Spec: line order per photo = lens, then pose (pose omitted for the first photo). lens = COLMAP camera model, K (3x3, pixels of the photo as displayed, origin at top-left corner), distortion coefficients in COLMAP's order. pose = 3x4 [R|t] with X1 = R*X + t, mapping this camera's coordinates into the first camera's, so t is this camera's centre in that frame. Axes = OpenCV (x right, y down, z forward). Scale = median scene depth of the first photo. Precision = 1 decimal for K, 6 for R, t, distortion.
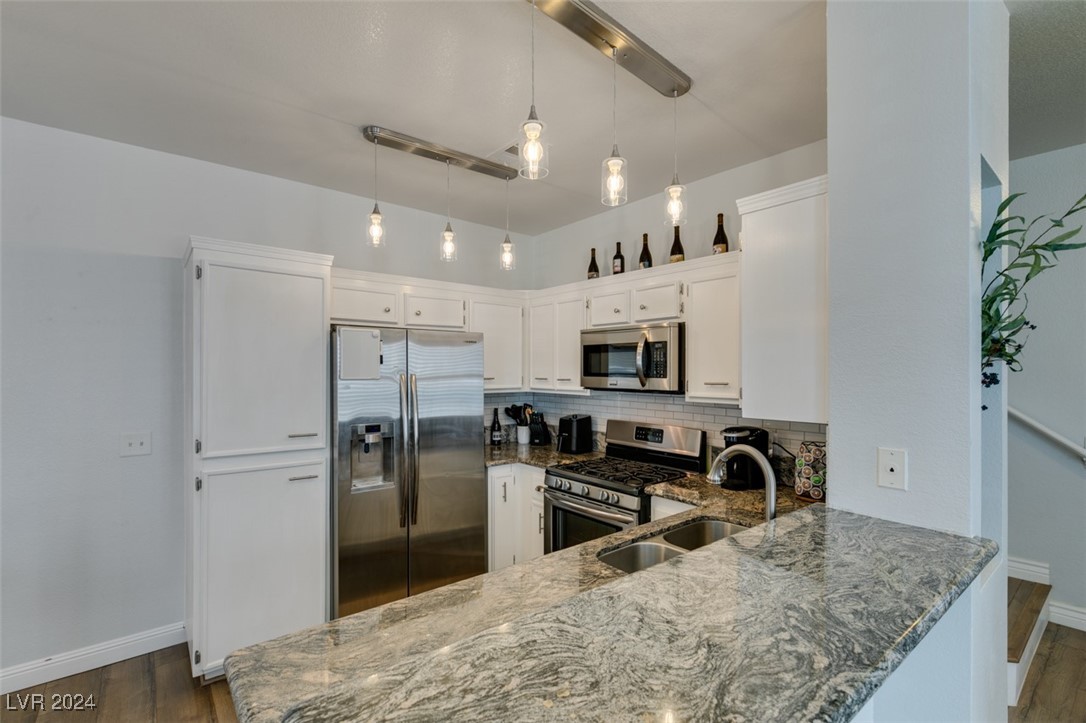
lens RADIAL K [[487.9, 0, 543.1], [0, 487.9, 373.0], [0, 0, 1]] dist [0.006823, -0.000508]
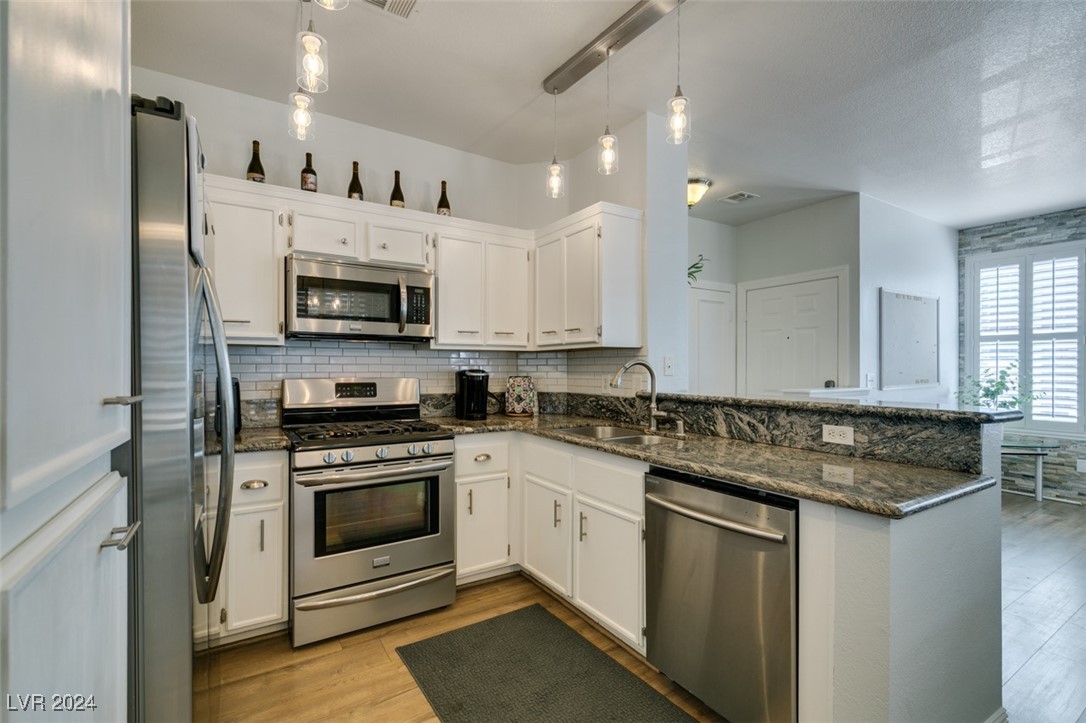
lens RADIAL K [[482.8, 0, 541.4], [0, 482.8, 367.0], [0, 0, 1]] dist [0.002777, -0.000781]
pose [[0.127941, -0.002014, 0.991780, -0.675475], [0.004431, 0.999989, 0.001459, 0.093708], [-0.991772, 0.004208, 0.127949, 0.614446]]
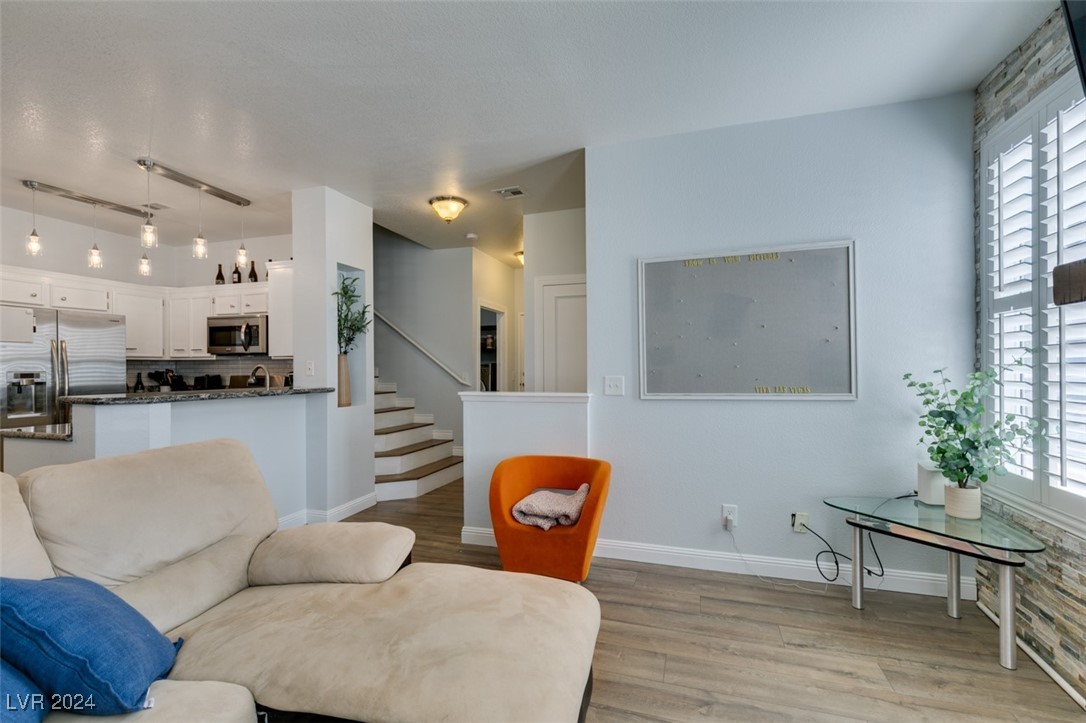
lens RADIAL K [[486.2, 0, 543.3], [0, 486.2, 366.8], [0, 0, 1]] dist [0.003025, -0.000020]
pose [[0.839234, -0.004859, 0.543748, 0.150707], [0.009477, 0.999939, -0.005693, 0.103641], [-0.543687, 0.009931, 0.839229, -1.022257]]
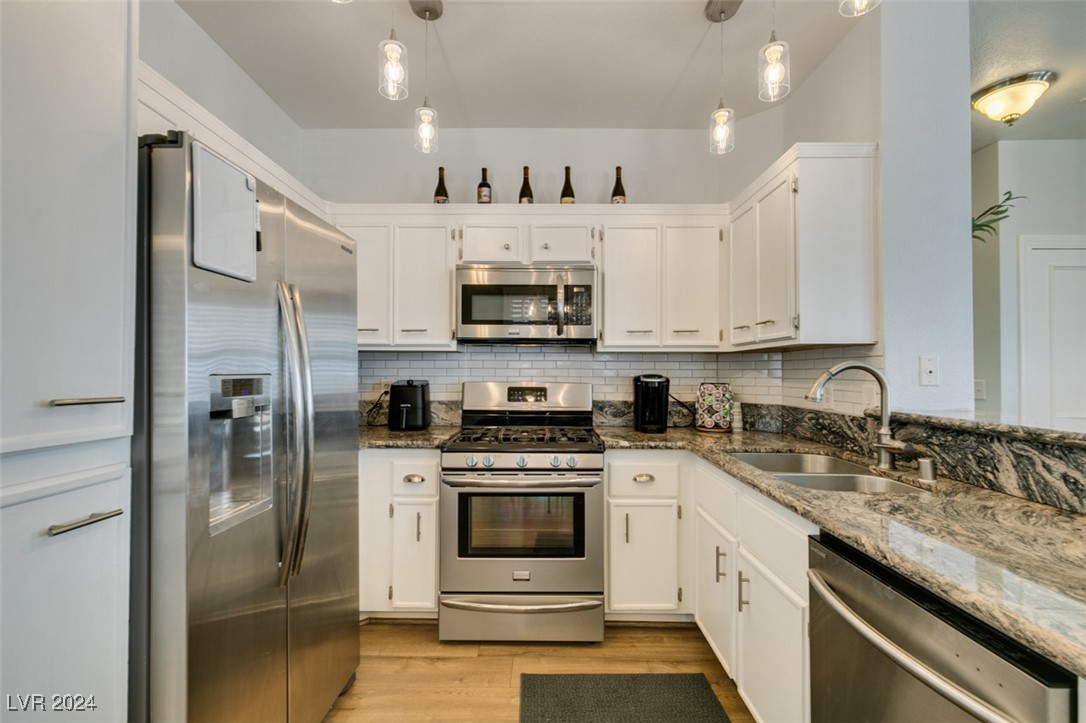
lens RADIAL K [[484.2, 0, 540.9], [0, 484.2, 365.0], [0, 0, 1]] dist [0.002579, -0.000210]
pose [[0.643671, 0.008378, 0.765256, -0.485247], [0.002262, 0.999915, -0.012850, 0.093635], [-0.765299, 0.010003, 0.643597, 0.462313]]
